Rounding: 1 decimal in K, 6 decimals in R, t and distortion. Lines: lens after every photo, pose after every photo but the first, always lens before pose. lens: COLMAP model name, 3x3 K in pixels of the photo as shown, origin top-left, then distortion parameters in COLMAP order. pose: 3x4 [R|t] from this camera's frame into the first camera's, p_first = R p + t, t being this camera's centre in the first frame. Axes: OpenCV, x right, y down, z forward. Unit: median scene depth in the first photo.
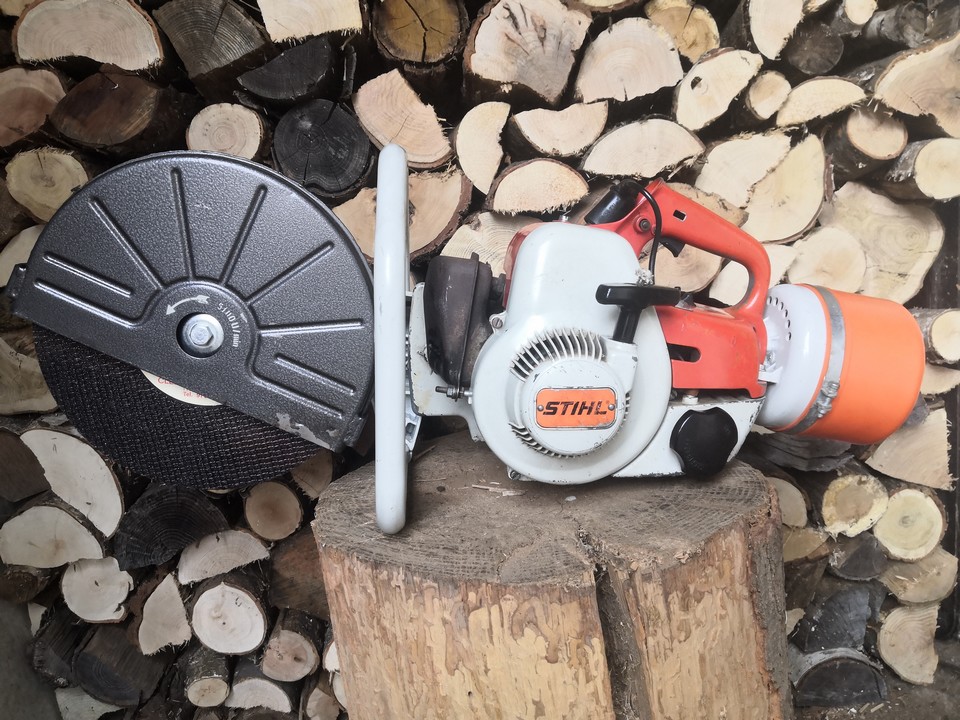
lens RADIAL K [[724.0, 0, 478.9], [0, 724.0, 360.3], [0, 0, 1]] dist [0.040789, -0.064302]
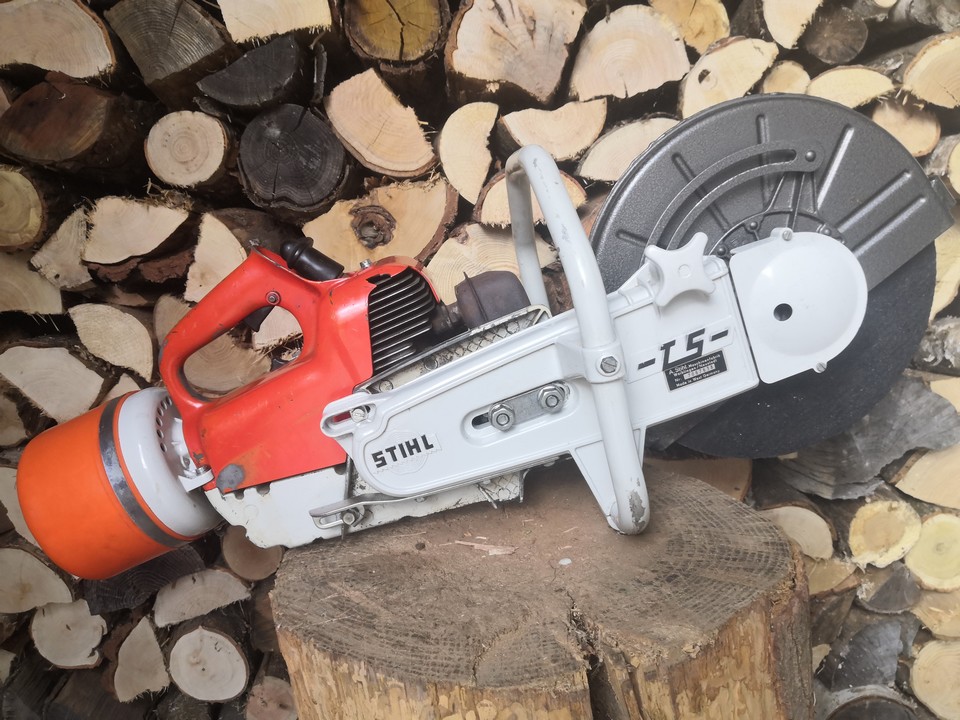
lens RADIAL K [[728.7, 0, 480.0], [0, 728.7, 360.0], [0, 0, 1]] dist [0.030683, -0.052769]
pose [[0.999712, -0.017131, -0.016803, 0.030456], [0.017319, 0.999788, 0.011114, -0.044897], [0.016609, -0.011401, 0.999797, 0.086204]]
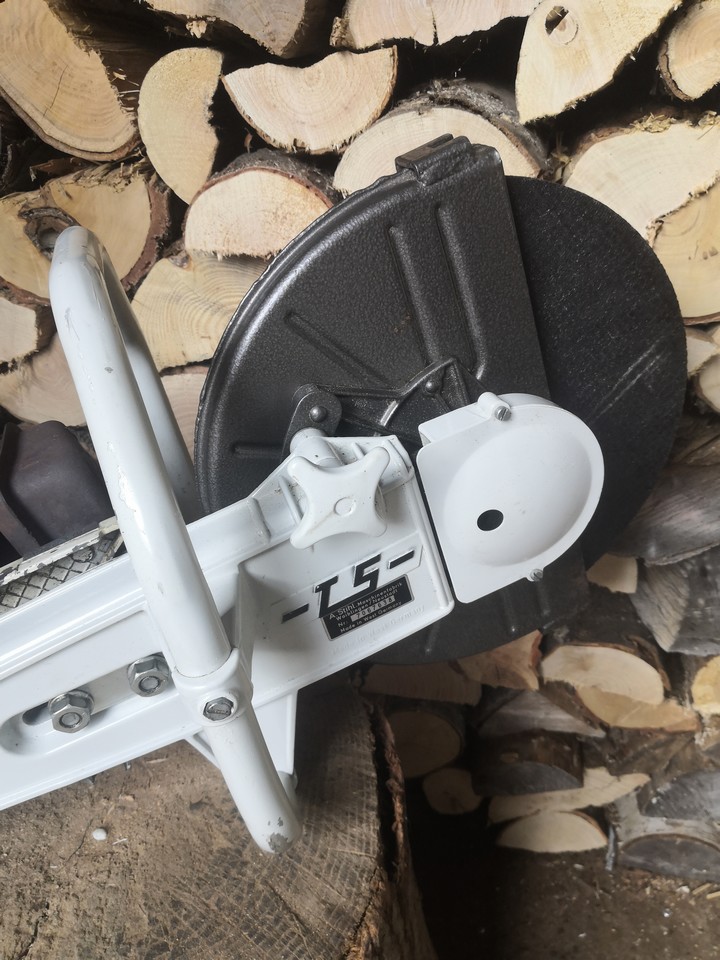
lens RADIAL K [[734.4, 0, 356.9], [0, 734.4, 481.1], [0, 0, 1]] dist [0.026968, -0.056617]
pose [[0.969814, 0.142575, -0.197821, 0.311599], [-0.062958, 0.930151, 0.361739, -0.258400], [0.235579, -0.338365, 0.911050, 0.391779]]
